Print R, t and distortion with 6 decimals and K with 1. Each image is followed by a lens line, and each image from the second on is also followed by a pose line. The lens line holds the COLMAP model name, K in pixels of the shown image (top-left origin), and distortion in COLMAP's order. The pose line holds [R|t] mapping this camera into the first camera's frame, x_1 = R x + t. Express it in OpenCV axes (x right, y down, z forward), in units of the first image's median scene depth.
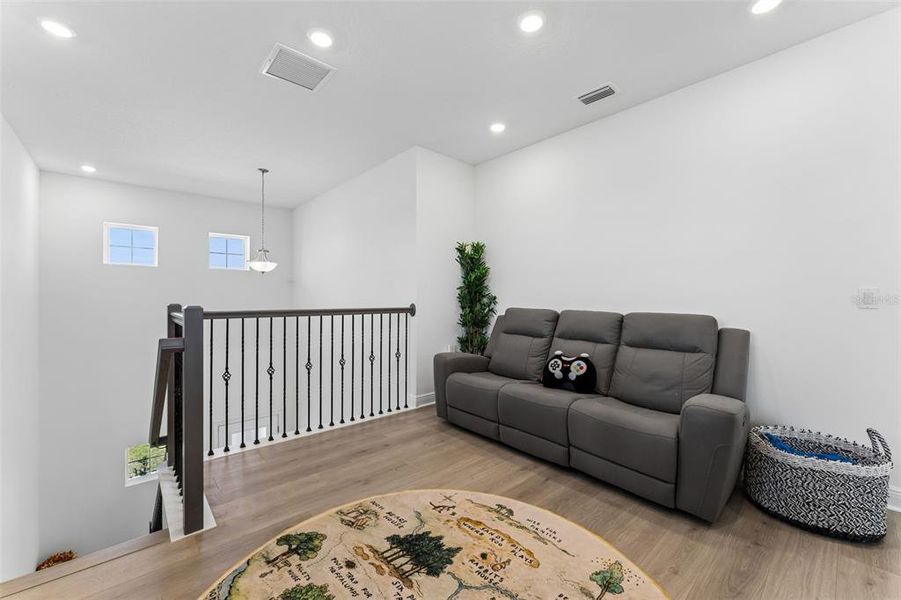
lens RADIAL K [[361.7, 0, 445.7], [0, 361.7, 300.9], [0, 0, 1]] dist [-0.001058, -0.000039]
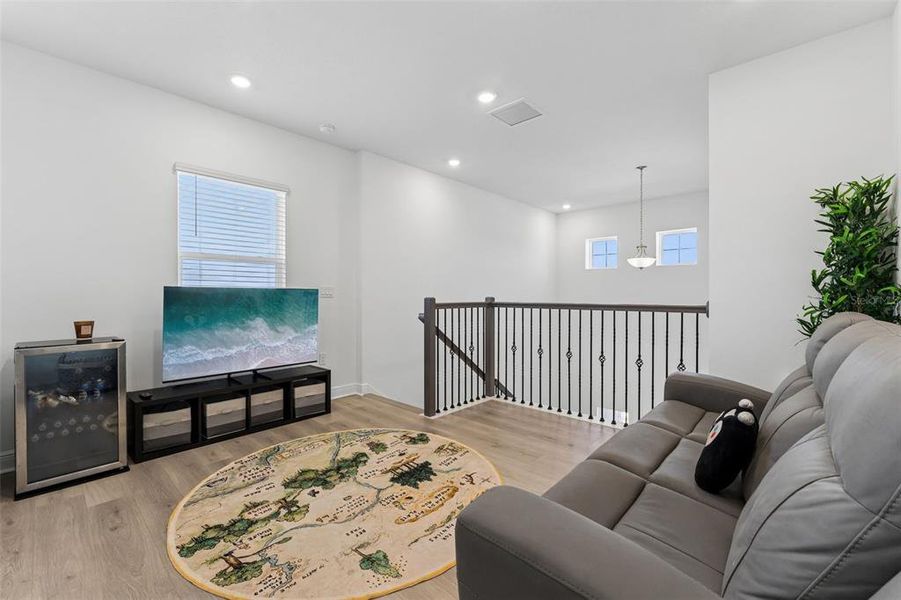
lens RADIAL K [[379.5, 0, 450.5], [0, 379.5, 300.0], [0, 0, 1]] dist [-0.000659, 0.000024]
pose [[0.097017, 0.015383, -0.995164, 1.190972], [-0.002966, 0.999881, 0.015166, -0.005372], [0.995278, 0.001481, 0.097051, 0.846324]]
